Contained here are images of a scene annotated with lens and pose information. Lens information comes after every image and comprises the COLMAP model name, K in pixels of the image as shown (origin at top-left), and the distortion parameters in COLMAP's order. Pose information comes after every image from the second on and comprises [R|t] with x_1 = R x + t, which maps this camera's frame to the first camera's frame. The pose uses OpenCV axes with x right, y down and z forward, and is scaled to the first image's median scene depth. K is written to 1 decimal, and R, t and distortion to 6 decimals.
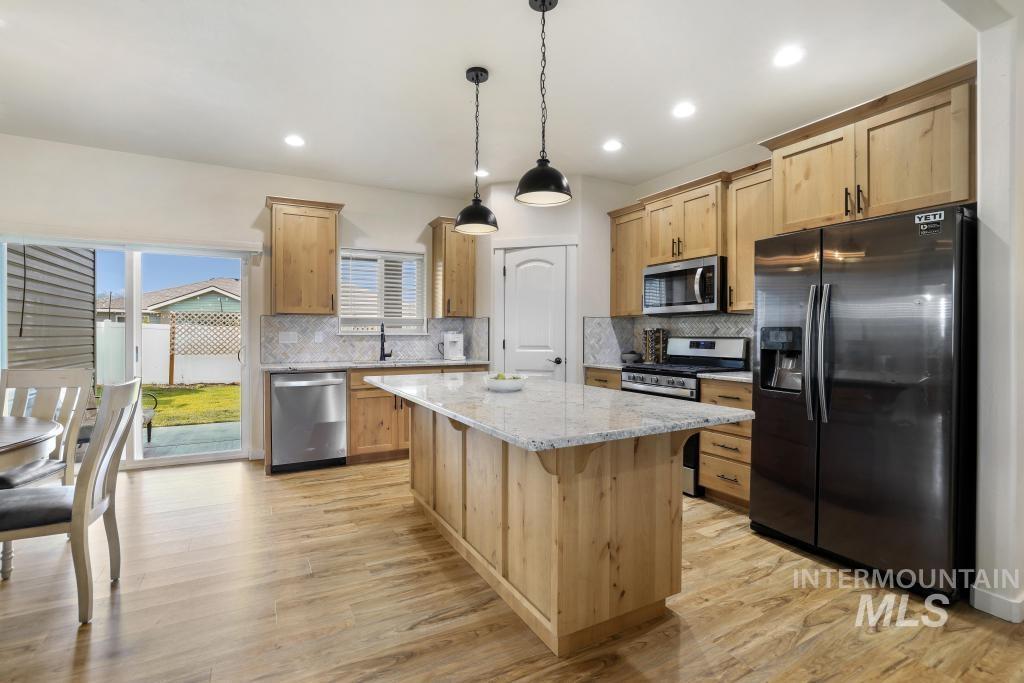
lens RADIAL K [[455.5, 0, 494.7], [0, 455.5, 337.5], [0, 0, 1]] dist [-0.033949, 0.011695]
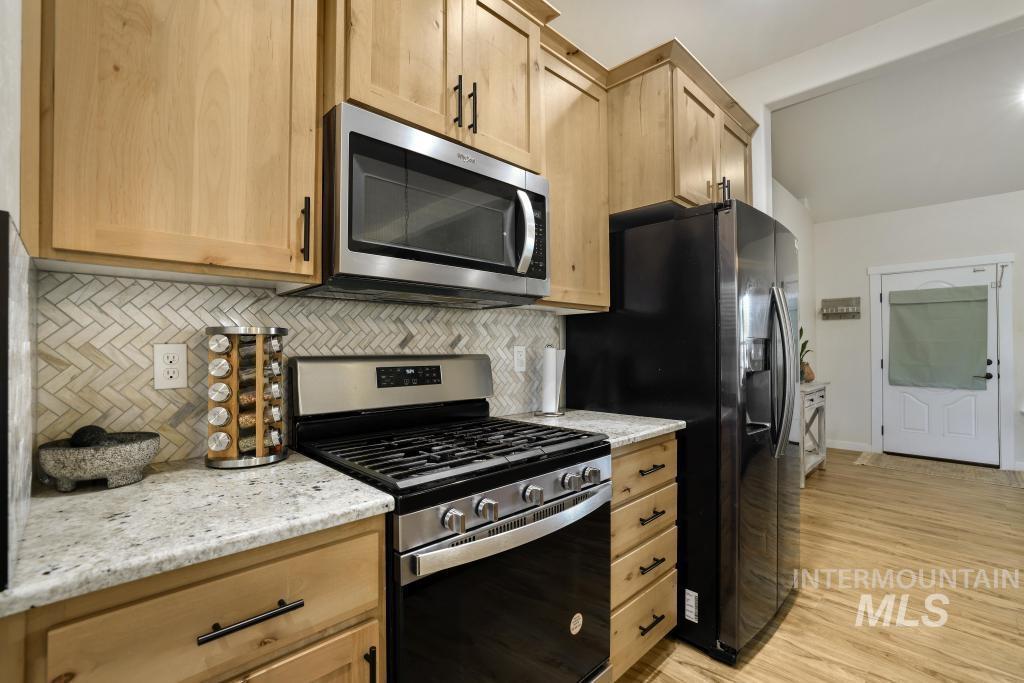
lens RADIAL K [[455.5, 0, 505.4], [0, 455.5, 348.7], [0, 0, 1]] dist [-0.033949, 0.011695]
pose [[-0.285362, -0.012327, 0.958341, 0.051002], [-0.001472, 0.999922, 0.012424, -0.012917], [-0.958419, 0.002135, -0.285358, 1.066790]]
